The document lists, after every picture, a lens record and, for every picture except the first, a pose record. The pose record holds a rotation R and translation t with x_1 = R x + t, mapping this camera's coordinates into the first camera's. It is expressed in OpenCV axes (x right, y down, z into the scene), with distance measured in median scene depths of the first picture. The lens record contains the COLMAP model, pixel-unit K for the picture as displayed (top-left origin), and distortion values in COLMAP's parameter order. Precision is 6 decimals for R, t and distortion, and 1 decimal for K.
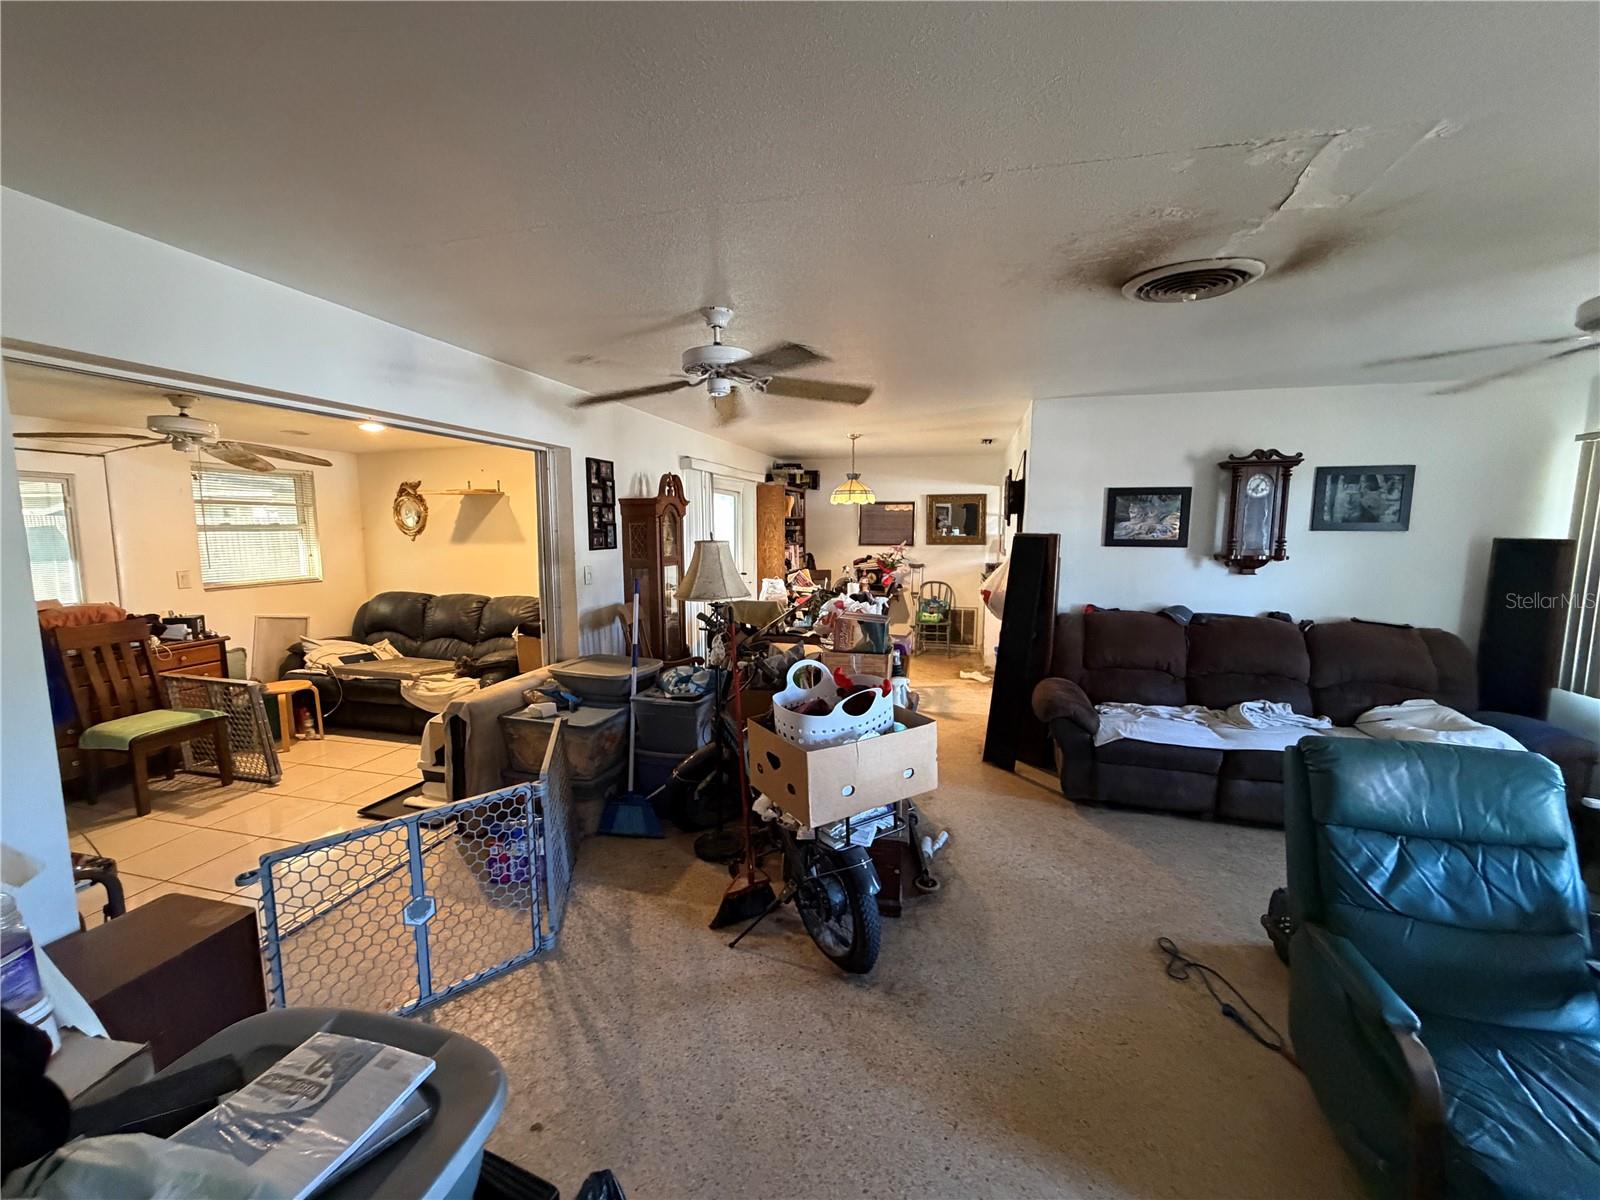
lens RADIAL K [[638.7, 0, 793.9], [0, 638.7, 600.8], [0, 0, 1]] dist [0.000771, 0.000082]
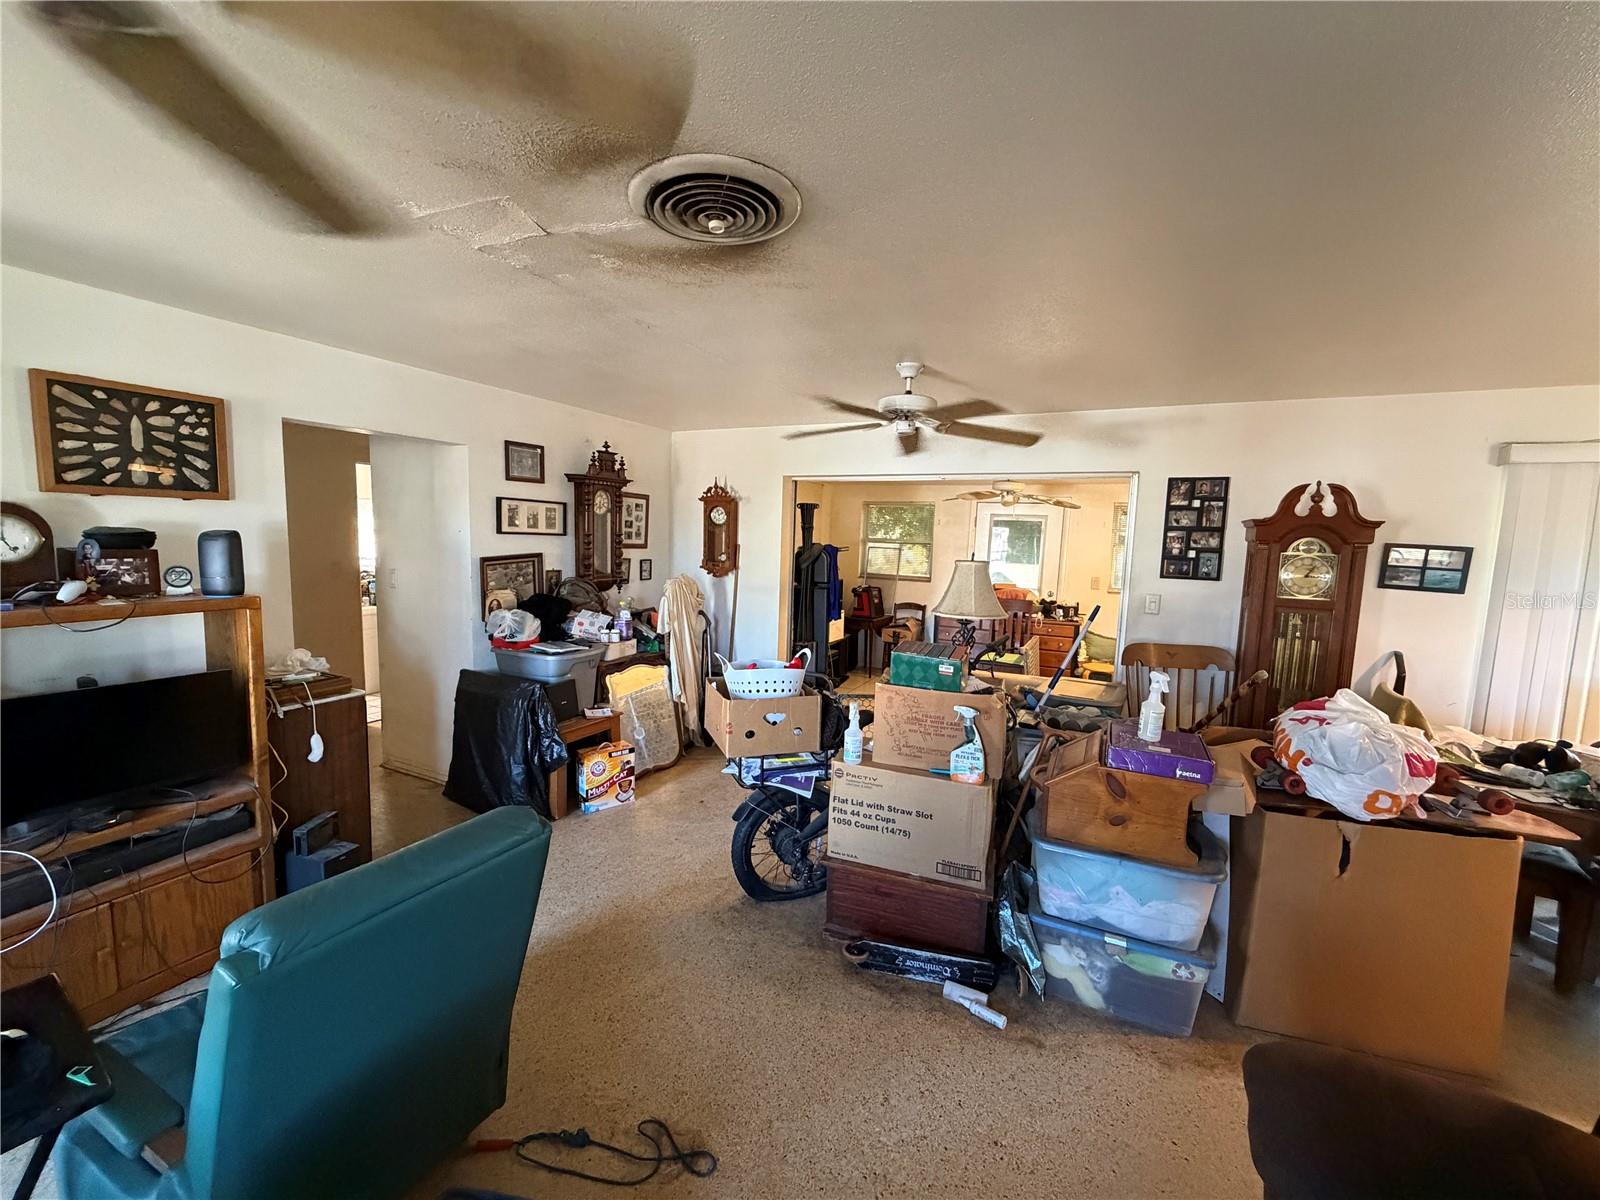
lens RADIAL K [[638.7, 0, 793.9], [0, 638.7, 600.8], [0, 0, 1]] dist [0.000771, 0.000082]
pose [[-0.208882, 0.093035, -0.973505, 0.890997], [-0.147401, 0.981097, 0.125388, -0.108022], [0.966768, 0.169687, -0.191220, 0.860110]]
